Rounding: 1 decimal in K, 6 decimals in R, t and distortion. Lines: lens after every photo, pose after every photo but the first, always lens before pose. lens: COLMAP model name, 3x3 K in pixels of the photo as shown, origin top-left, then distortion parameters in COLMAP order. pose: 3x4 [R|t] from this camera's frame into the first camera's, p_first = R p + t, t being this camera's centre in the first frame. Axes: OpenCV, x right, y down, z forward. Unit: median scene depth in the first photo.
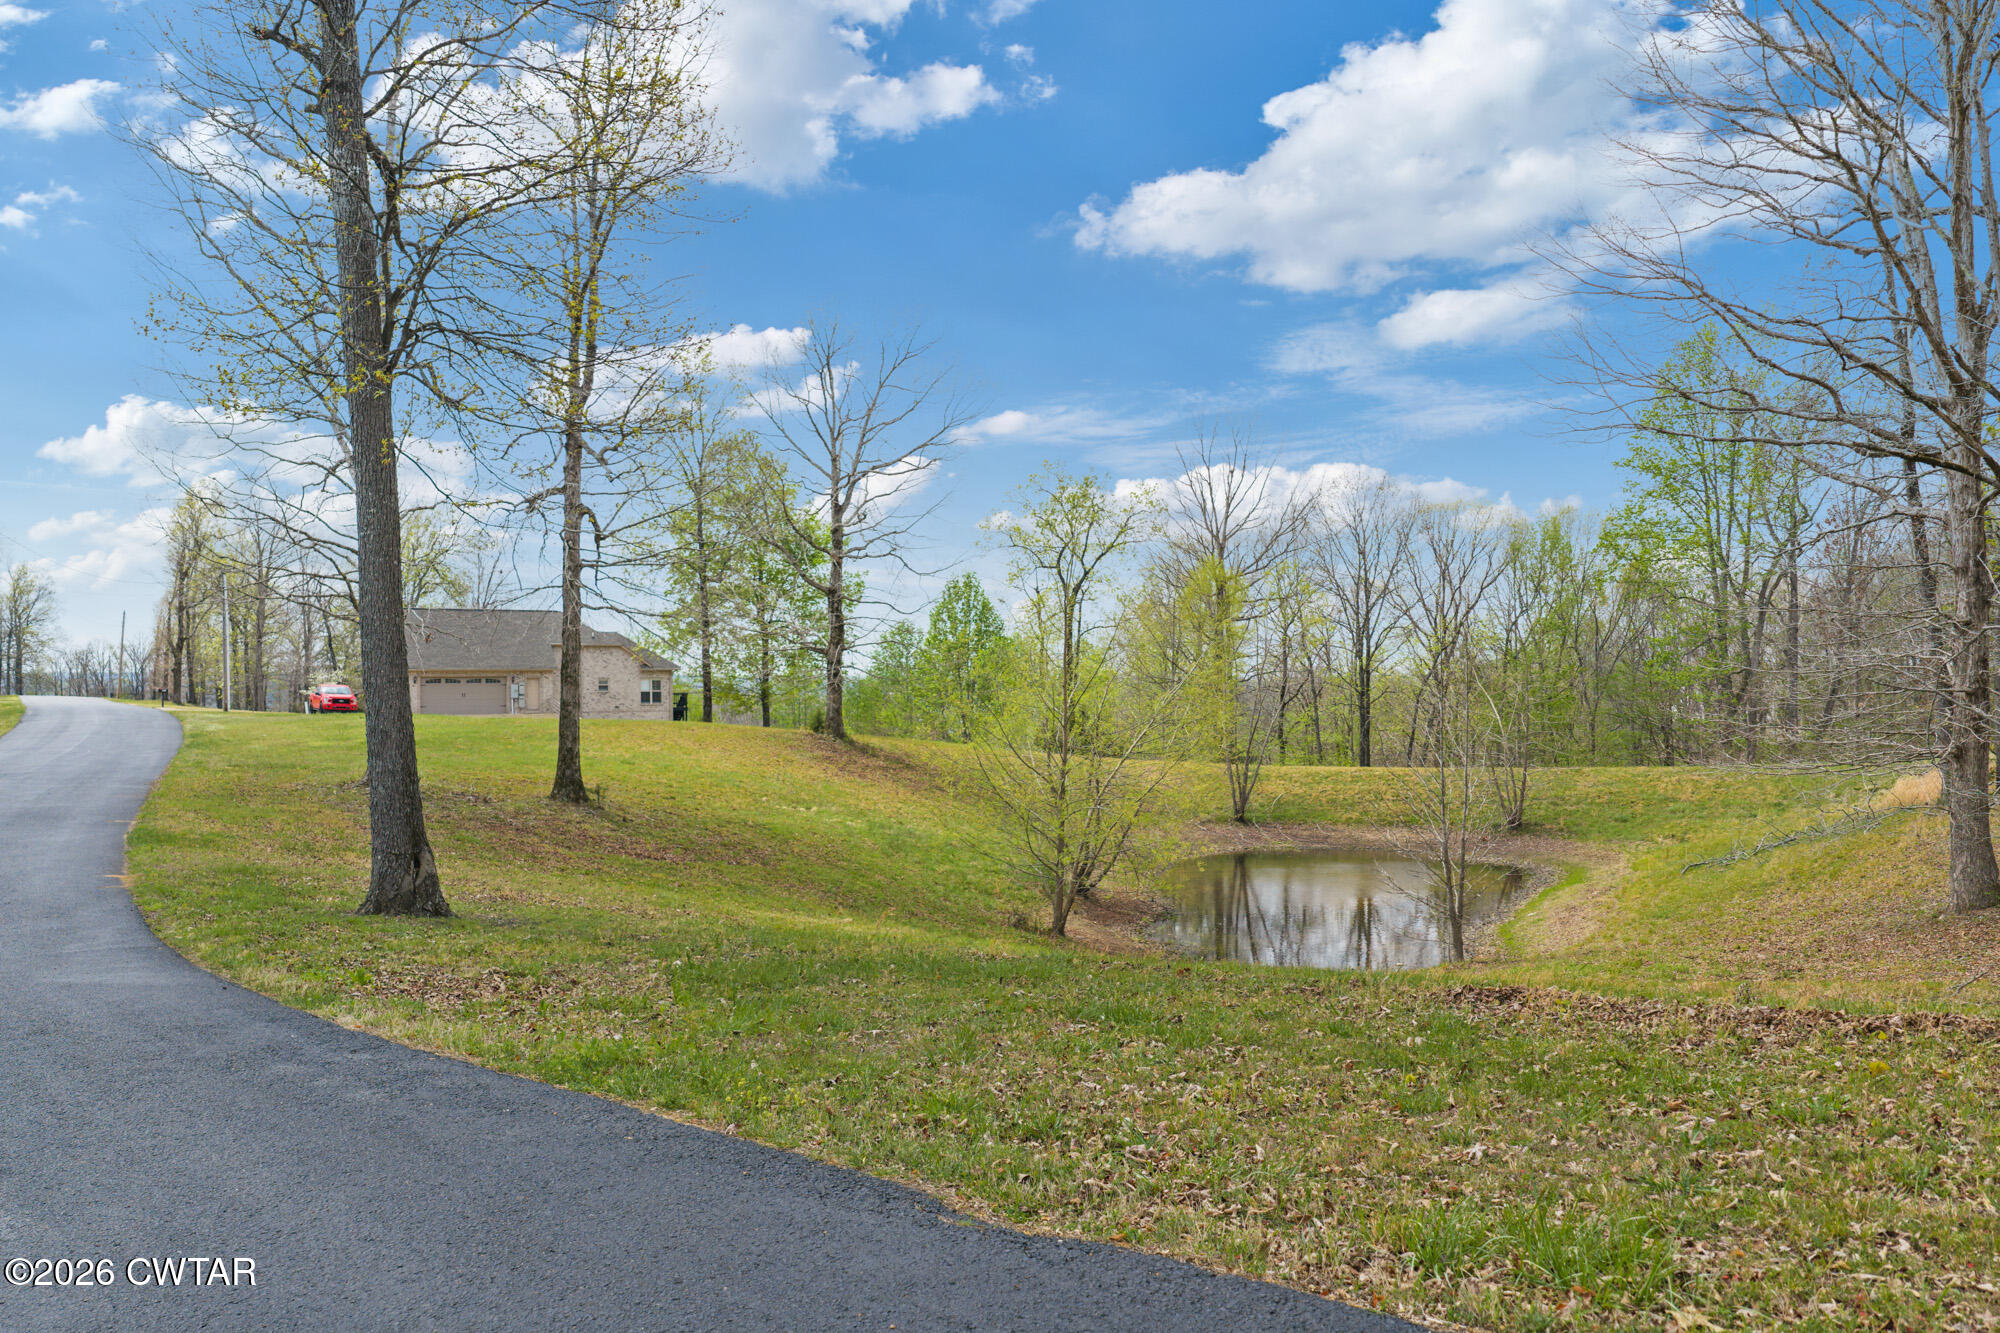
lens RADIAL K [[1651.4, 0, 1003.3], [0, 1651.4, 667.9], [0, 0, 1]] dist [-0.010525, -0.027824]
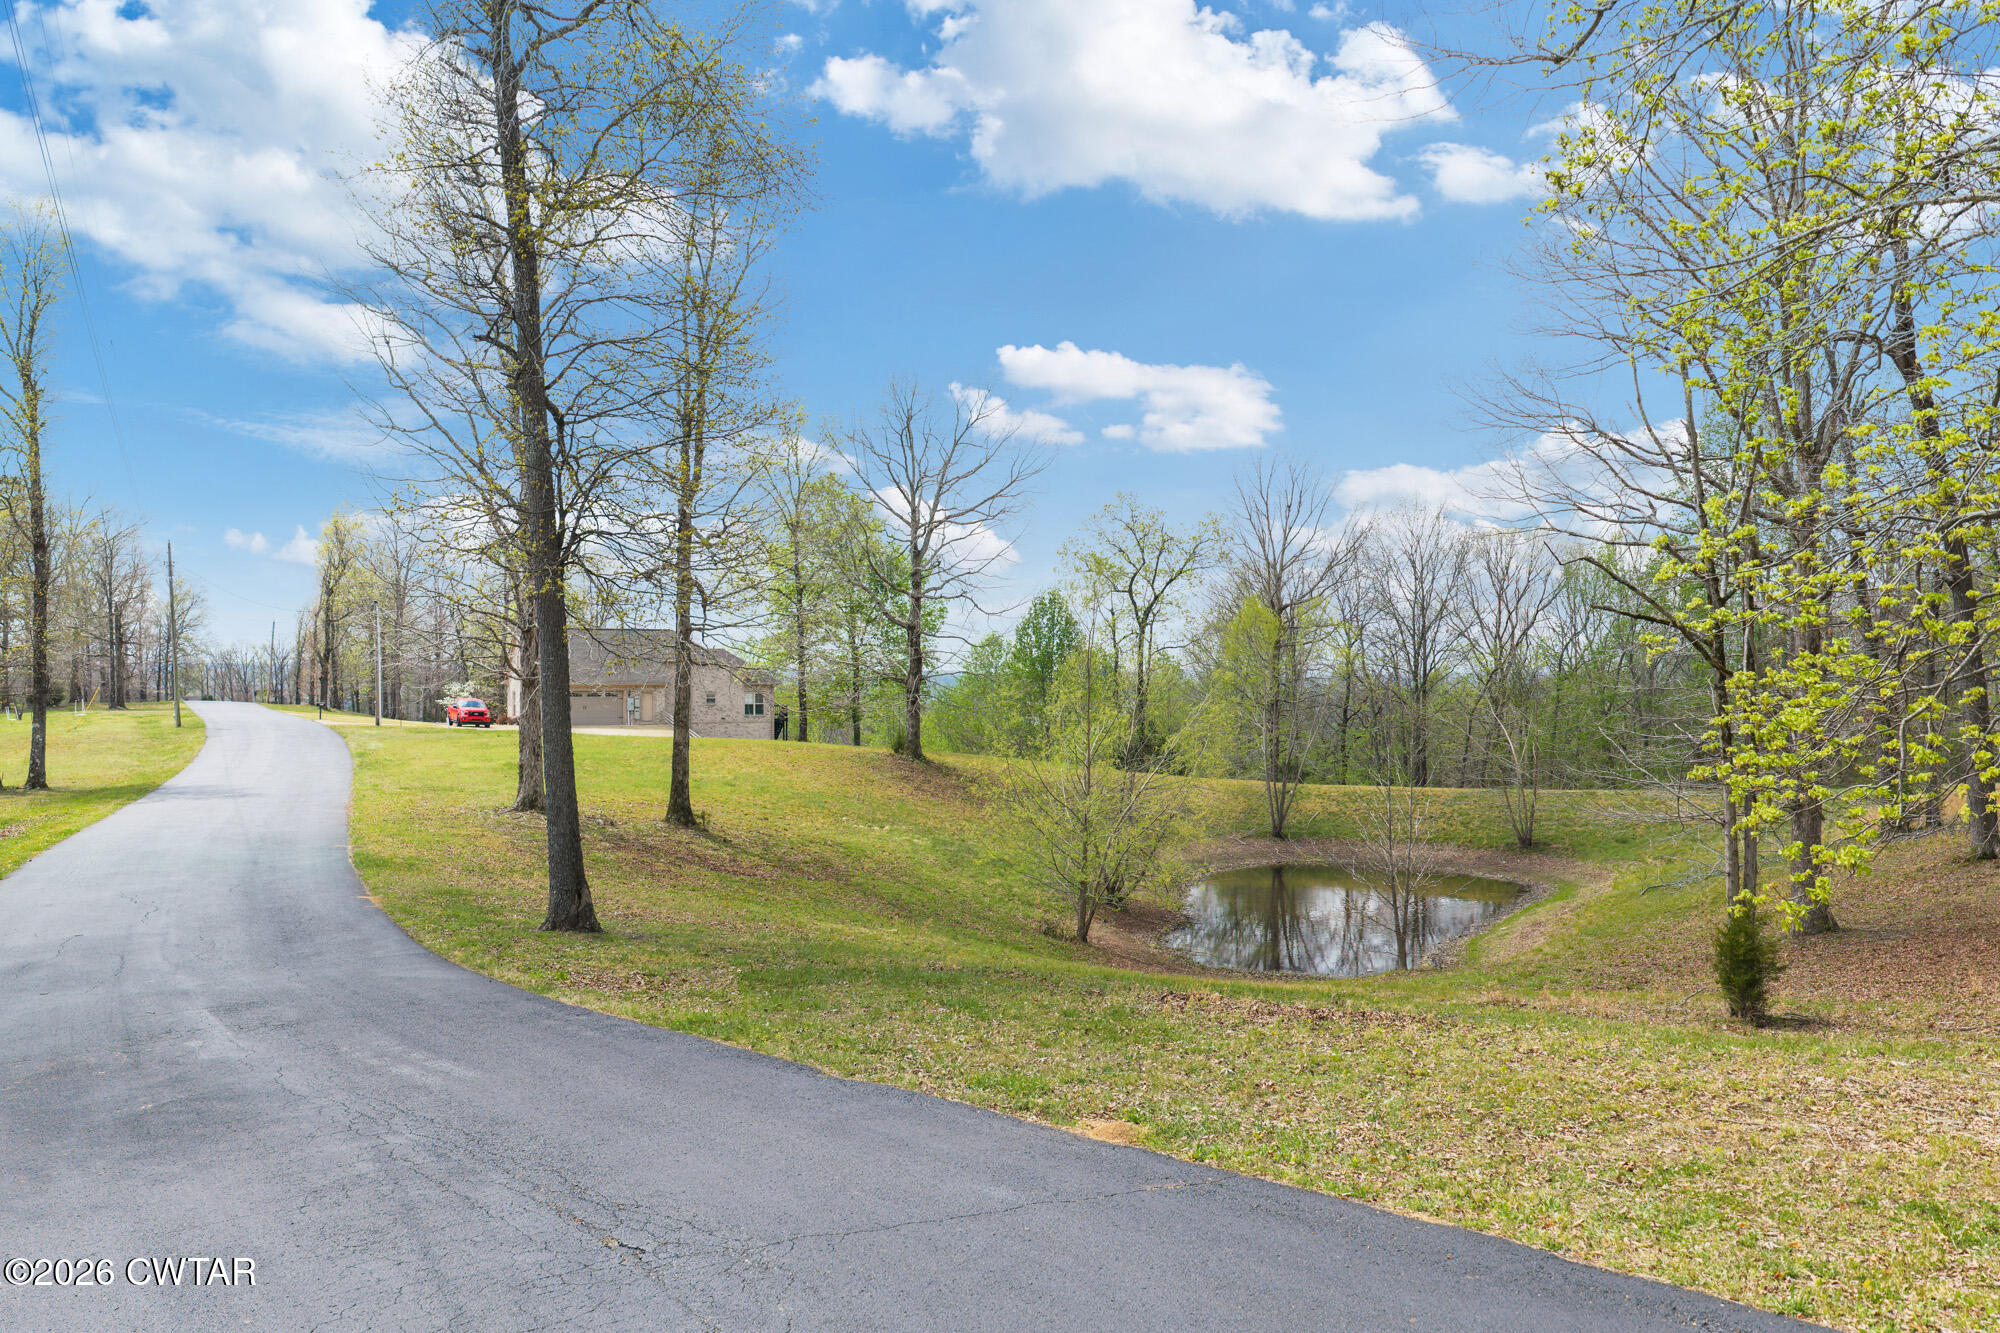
lens RADIAL K [[1651.4, 0, 998.1], [0, 1651.4, 665.5], [0, 0, 1]] dist [-0.010525, -0.027824]
pose [[0.997780, 0.004397, -0.066449, 0.030894], [-0.004224, 0.999987, 0.002738, -0.024850], [0.066461, -0.002452, 0.997786, -0.119782]]
